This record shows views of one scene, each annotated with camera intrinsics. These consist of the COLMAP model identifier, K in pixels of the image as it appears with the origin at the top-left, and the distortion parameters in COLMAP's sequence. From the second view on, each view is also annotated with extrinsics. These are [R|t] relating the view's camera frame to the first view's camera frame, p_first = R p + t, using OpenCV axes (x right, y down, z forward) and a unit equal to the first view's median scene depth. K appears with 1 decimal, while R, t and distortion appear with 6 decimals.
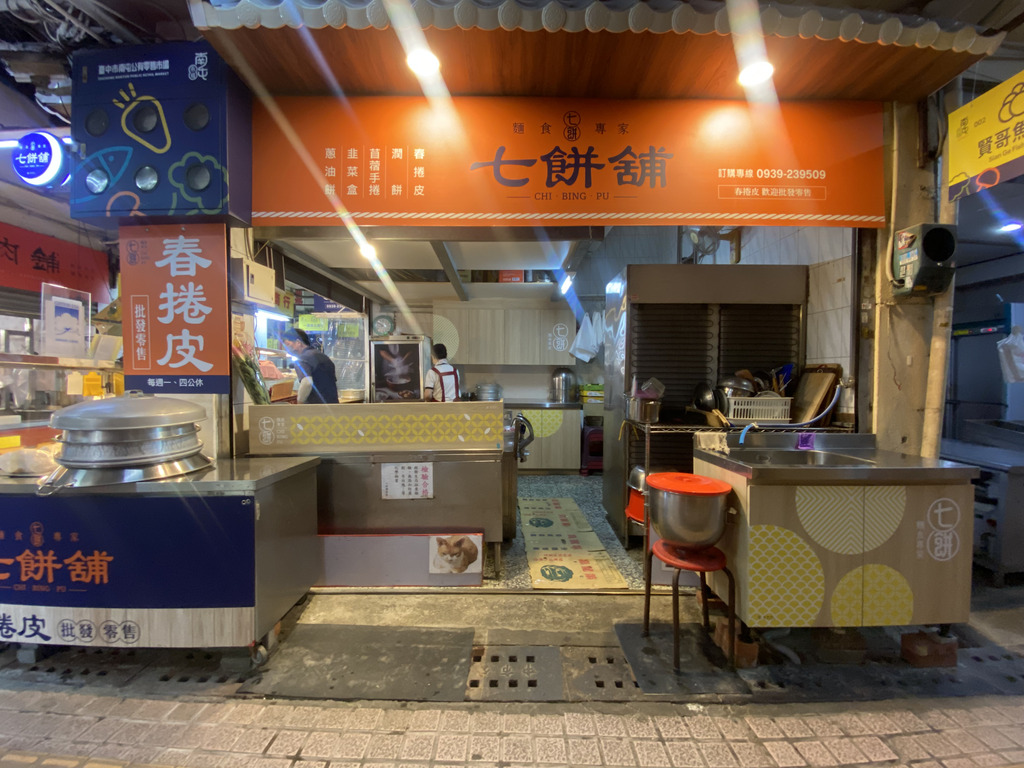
lens RADIAL K [[402.9, 0, 523.0], [0, 402.9, 385.3], [0, 0, 1]] dist [-0.019858, -0.001258]
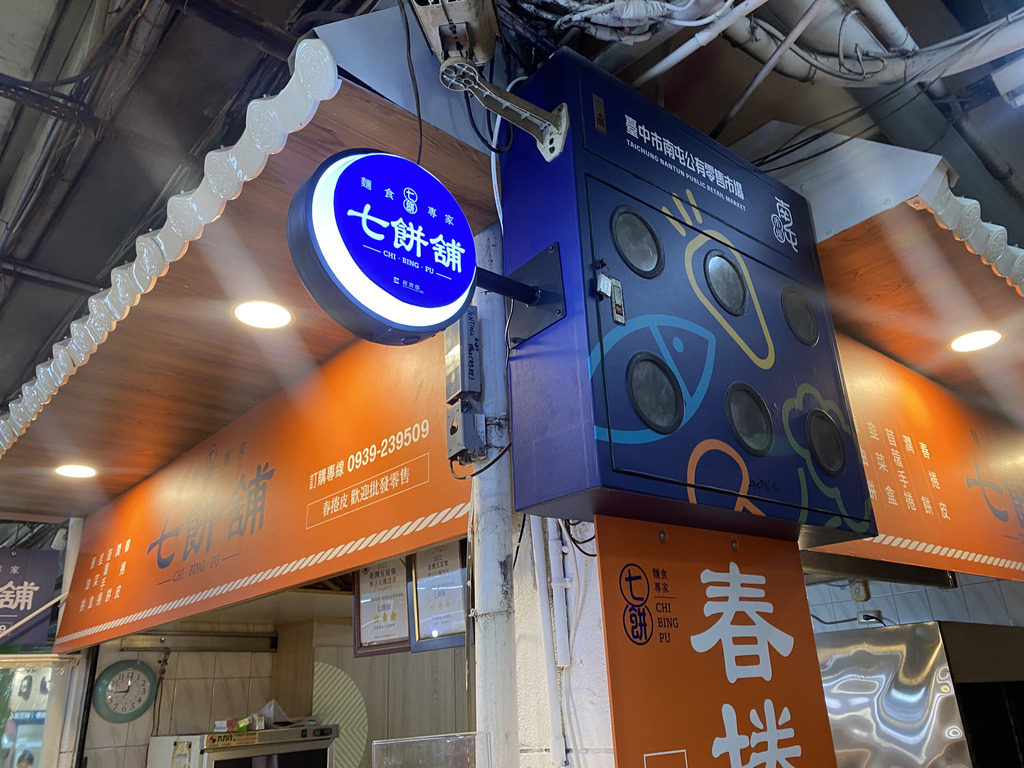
lens RADIAL K [[766.9, 0, 513.3], [0, 766.9, 383.2], [0, 0, 1]] dist [0.011039, -0.007272]
pose [[0.745743, 0.209434, 0.632459, -1.313680], [0.075069, 0.916845, -0.392122, -0.235189], [-0.661991, 0.339900, 0.668009, 0.530686]]
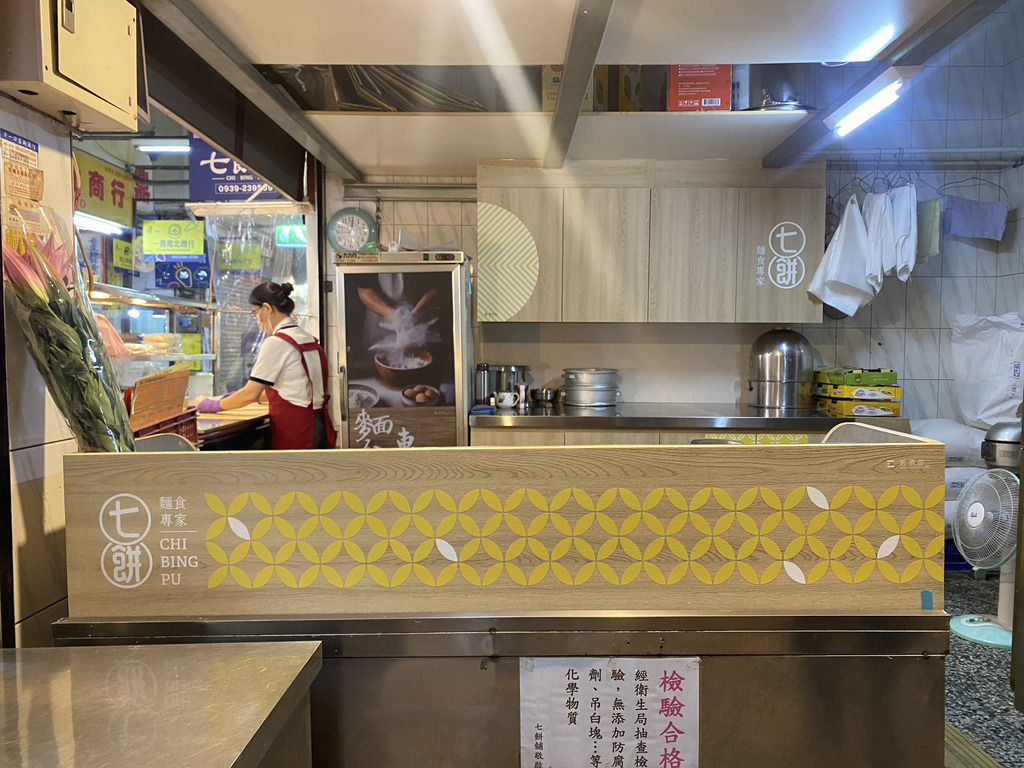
lens RADIAL K [[766.9, 0, 506.4], [0, 766.9, 388.2], [0, 0, 1]] dist [0.011039, -0.007272]
pose [[0.998405, 0.002250, -0.056406, -0.327425], [-0.000664, 0.999605, 0.028111, -0.013221], [0.056447, -0.028029, 0.998012, 0.451265]]
